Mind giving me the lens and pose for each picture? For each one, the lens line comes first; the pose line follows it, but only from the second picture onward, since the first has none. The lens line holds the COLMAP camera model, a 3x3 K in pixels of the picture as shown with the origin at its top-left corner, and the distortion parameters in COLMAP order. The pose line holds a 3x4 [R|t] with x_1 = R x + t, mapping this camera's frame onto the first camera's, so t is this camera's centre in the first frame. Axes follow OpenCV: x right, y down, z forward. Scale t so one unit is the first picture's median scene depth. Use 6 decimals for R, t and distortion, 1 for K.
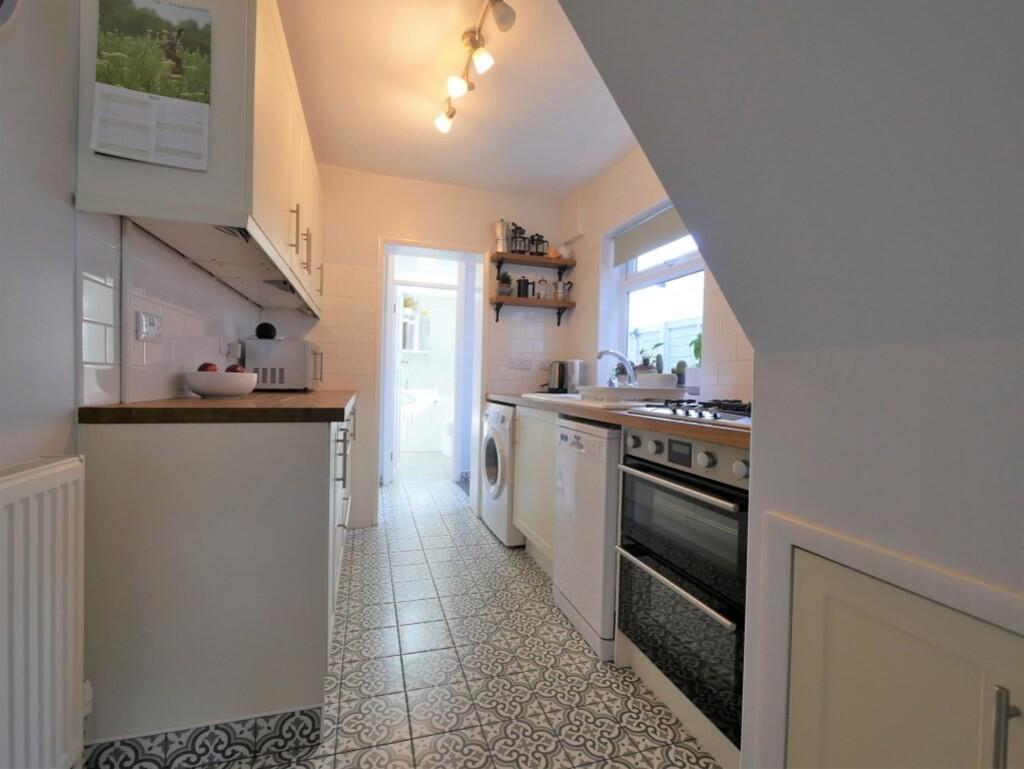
lens RADIAL K [[448.4, 0, 512.0], [0, 448.4, 384.5], [0, 0, 1]] dist [0.000098, 0.000013]
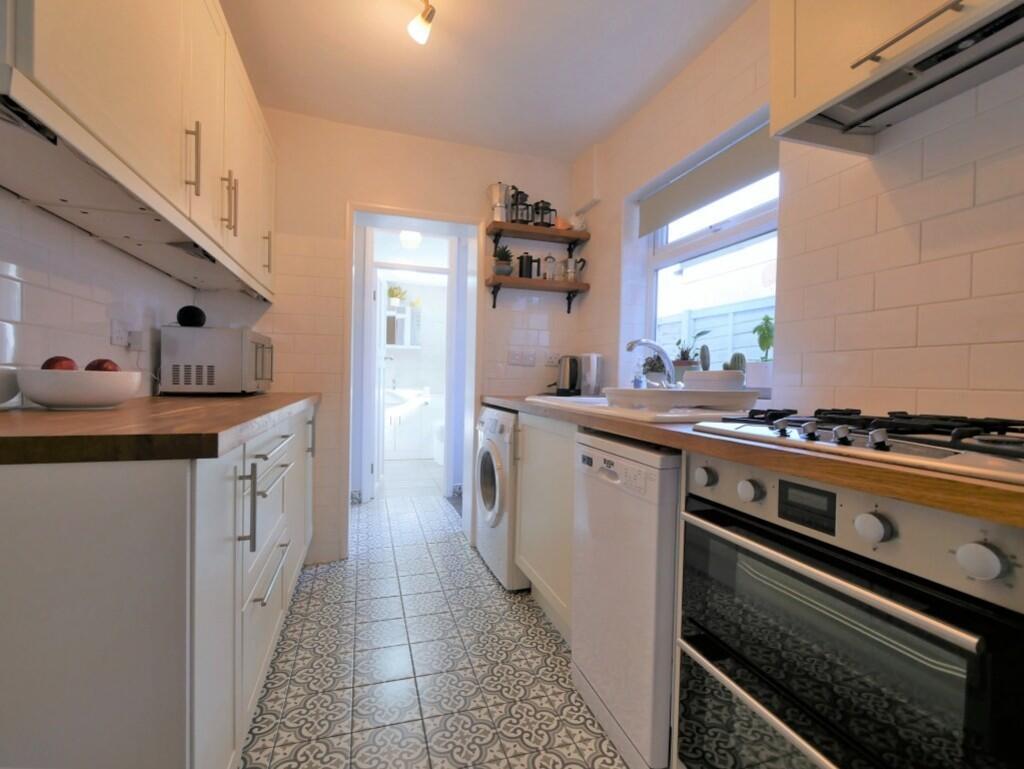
lens RADIAL K [[448.4, 0, 512.0], [0, 448.4, 384.5], [0, 0, 1]] dist [0.000098, 0.000013]
pose [[0.999988, -0.003983, 0.002773, -0.003624], [0.003970, 0.999980, 0.004965, -0.004206], [-0.002793, -0.004954, 0.999984, 0.187143]]
